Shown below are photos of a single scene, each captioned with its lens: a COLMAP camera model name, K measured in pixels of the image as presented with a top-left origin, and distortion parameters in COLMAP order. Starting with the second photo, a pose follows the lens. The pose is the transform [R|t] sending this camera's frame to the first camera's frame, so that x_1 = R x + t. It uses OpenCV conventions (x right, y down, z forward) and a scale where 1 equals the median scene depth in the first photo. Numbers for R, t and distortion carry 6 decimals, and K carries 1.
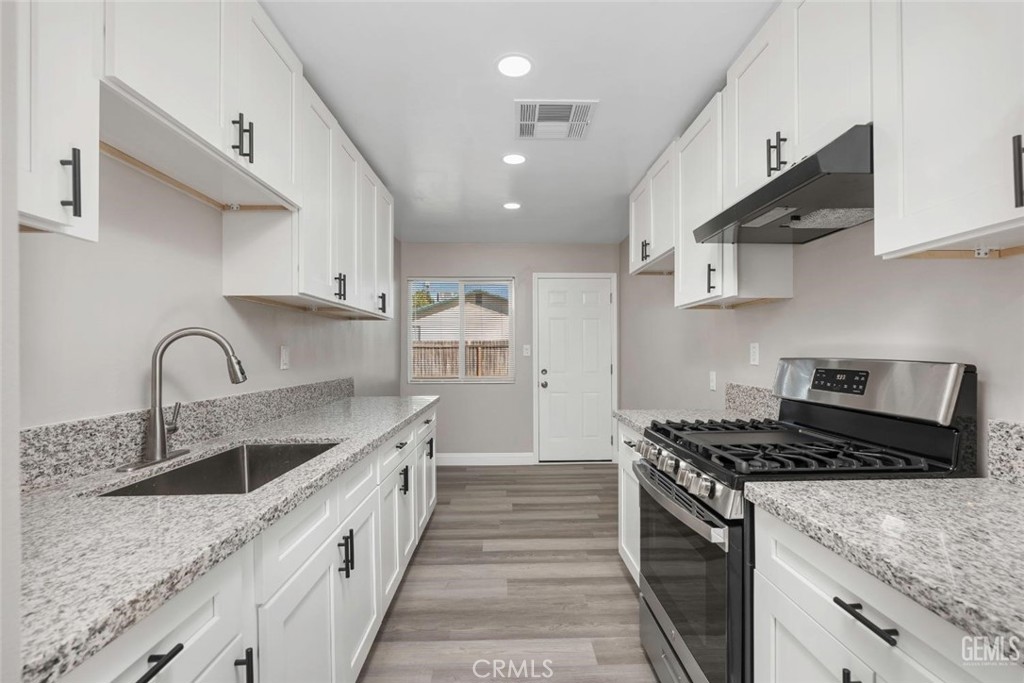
lens RADIAL K [[471.7, 0, 513.1], [0, 471.7, 347.7], [0, 0, 1]] dist [-0.003948, -0.000151]
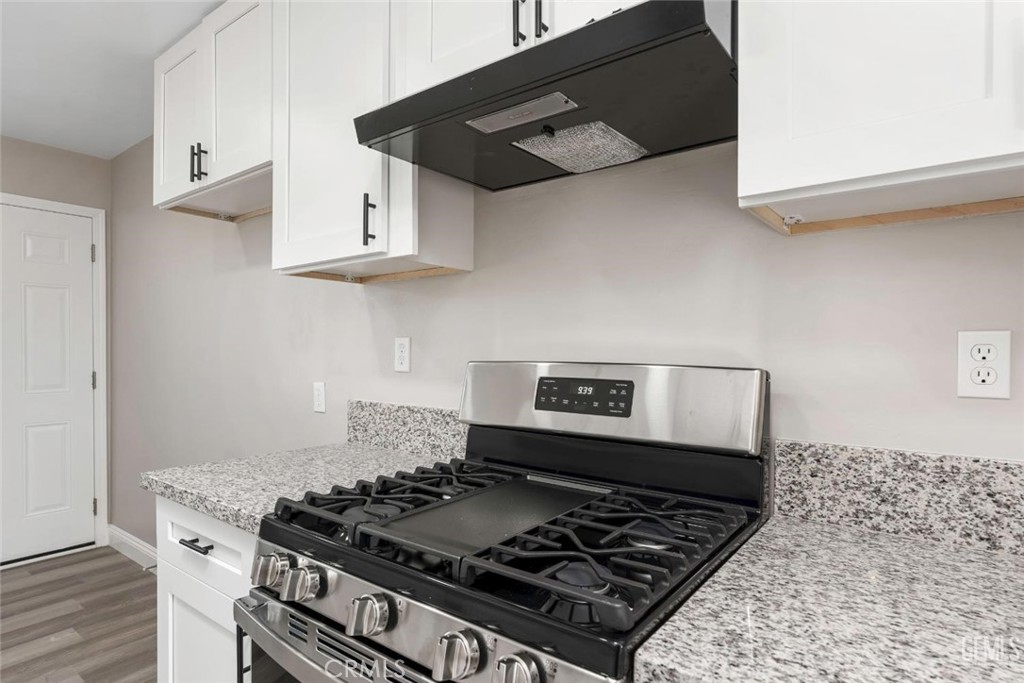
lens RADIAL K [[555.7, 0, 517.0], [0, 555.7, 355.6], [0, 0, 1]] dist [-0.006280, 0.000495]
pose [[0.622261, -0.003895, 0.782800, 0.014703], [-0.010866, 0.999848, 0.013612, 0.002898], [-0.782735, -0.016976, 0.622124, 0.483643]]
